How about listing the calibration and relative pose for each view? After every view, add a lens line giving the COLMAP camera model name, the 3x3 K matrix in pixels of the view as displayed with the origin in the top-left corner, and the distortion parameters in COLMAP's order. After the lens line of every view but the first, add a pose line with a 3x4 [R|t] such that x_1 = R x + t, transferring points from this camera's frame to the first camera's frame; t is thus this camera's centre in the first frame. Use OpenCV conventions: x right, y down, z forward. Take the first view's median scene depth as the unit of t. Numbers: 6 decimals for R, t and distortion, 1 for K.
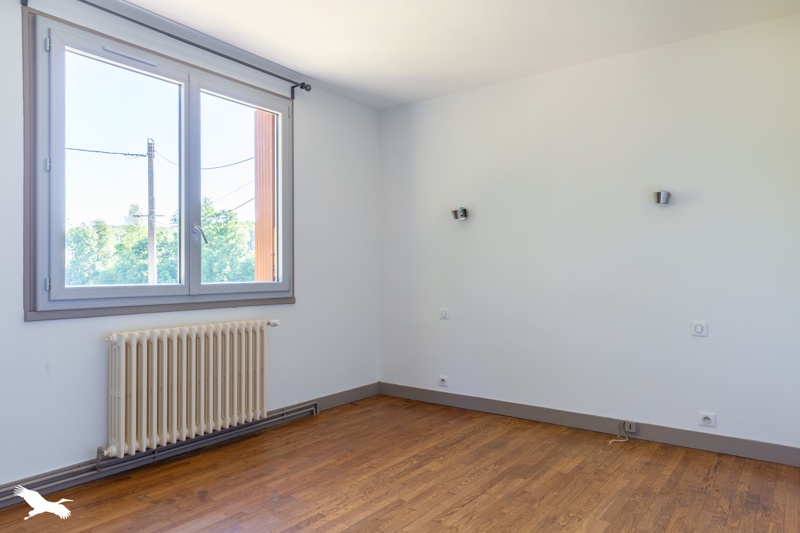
lens RADIAL K [[539.0, 0, 399.5], [0, 539.0, 270.8], [0, 0, 1]] dist [-0.001079, 0.000383]
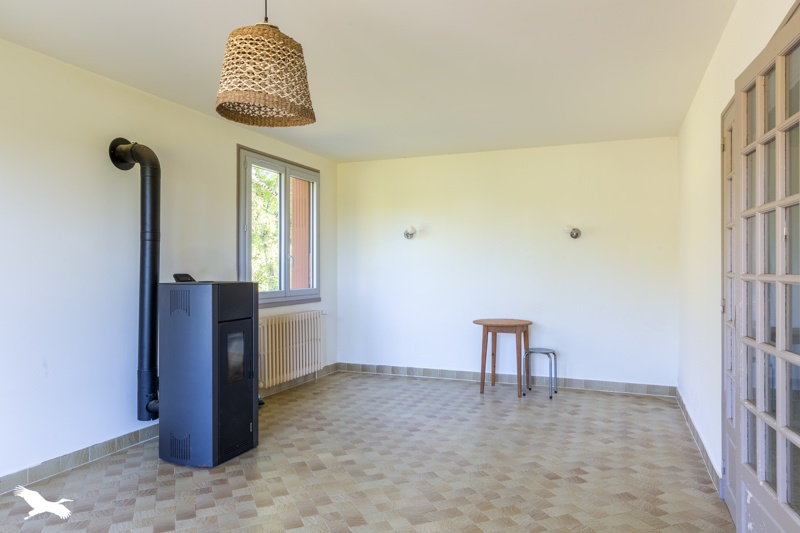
lens RADIAL K [[539.0, 0, 399.7], [0, 539.0, 266.6], [0, 0, 1]] dist [-0.001079, 0.000383]
pose [[0.976287, 0.000302, 0.216479, -0.362957], [0.003925, 0.999810, -0.019093, -0.013429], [-0.216444, 0.019490, 0.976101, -0.661463]]
